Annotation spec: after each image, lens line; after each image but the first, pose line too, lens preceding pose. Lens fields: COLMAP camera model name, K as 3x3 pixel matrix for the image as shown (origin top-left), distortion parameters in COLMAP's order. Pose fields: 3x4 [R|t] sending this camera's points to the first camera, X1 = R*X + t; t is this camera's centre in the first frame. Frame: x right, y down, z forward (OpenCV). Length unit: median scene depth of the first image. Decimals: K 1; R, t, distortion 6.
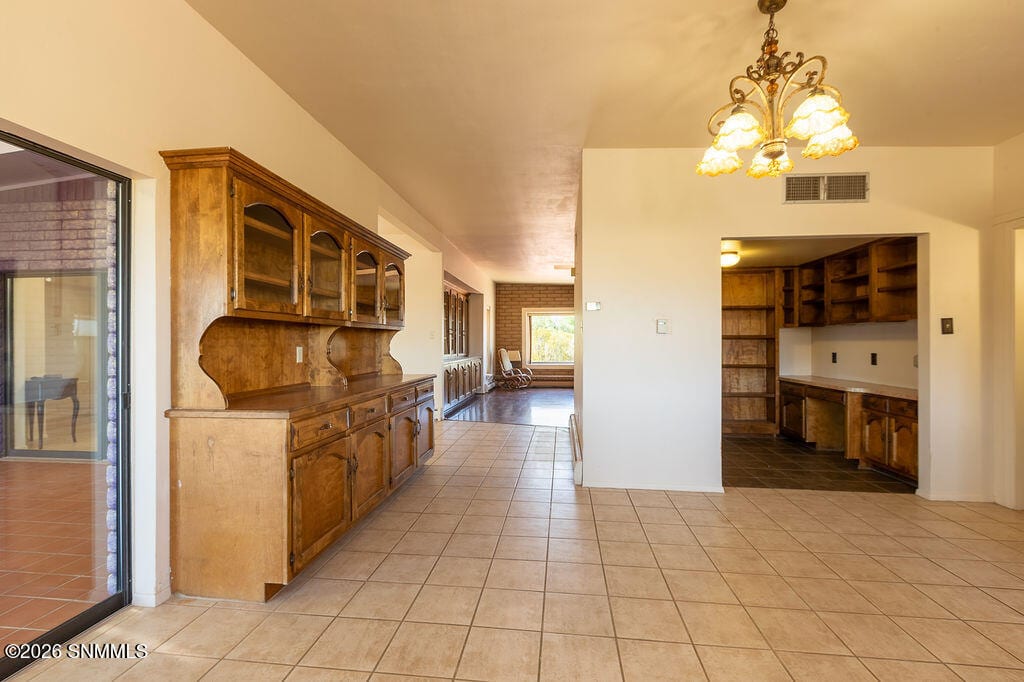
lens RADIAL K [[453.8, 0, 511.1], [0, 453.8, 342.6], [0, 0, 1]] dist [-0.000179, -0.000008]
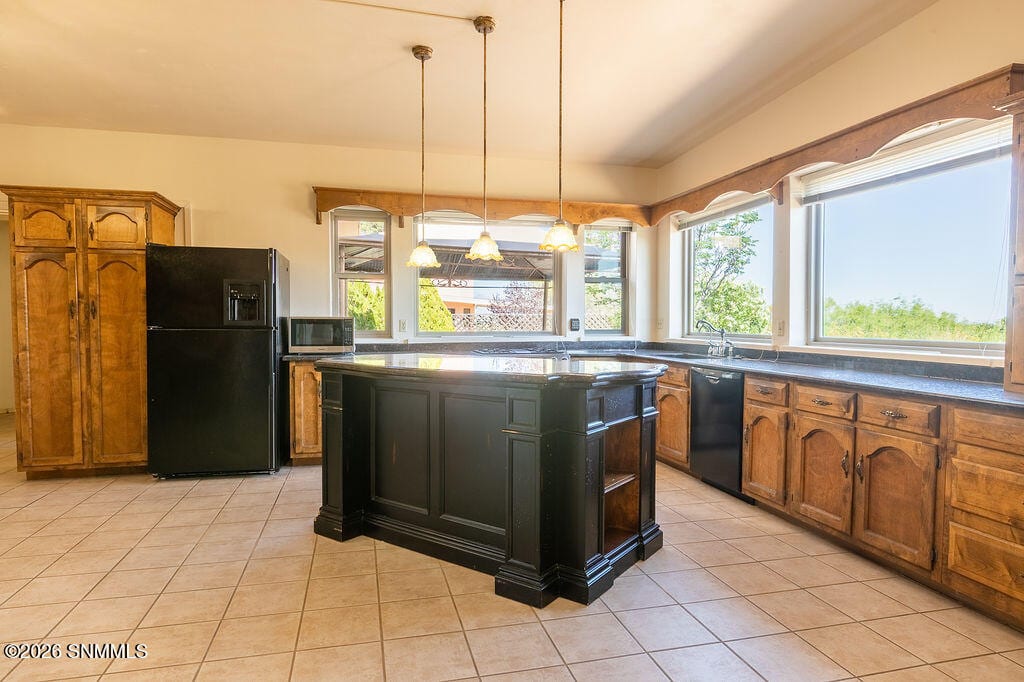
lens RADIAL K [[604.5, 0, 512.0], [0, 604.5, 341.0], [0, 0, 1]] dist [-0.003782, -0.001817]
pose [[-0.352527, -0.032972, 0.935221, -1.002441], [-0.002841, 0.999412, 0.034164, 0.017445], [-0.935797, 0.009386, -0.352413, 0.181508]]
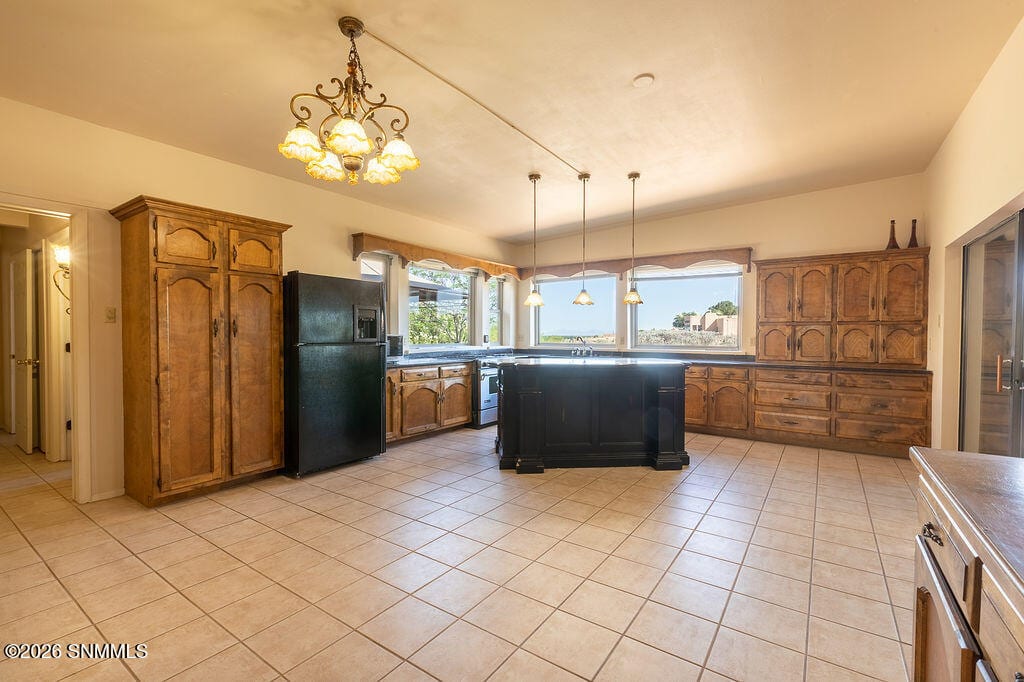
lens RADIAL K [[453.8, 0, 511.1], [0, 453.8, 342.6], [0, 0, 1]] dist [-0.000179, -0.000008]
pose [[-0.880611, -0.012587, 0.473673, -0.273353], [-0.004178, 0.999815, 0.018800, 0.002007], [-0.473822, 0.014577, -0.880500, 1.641050]]
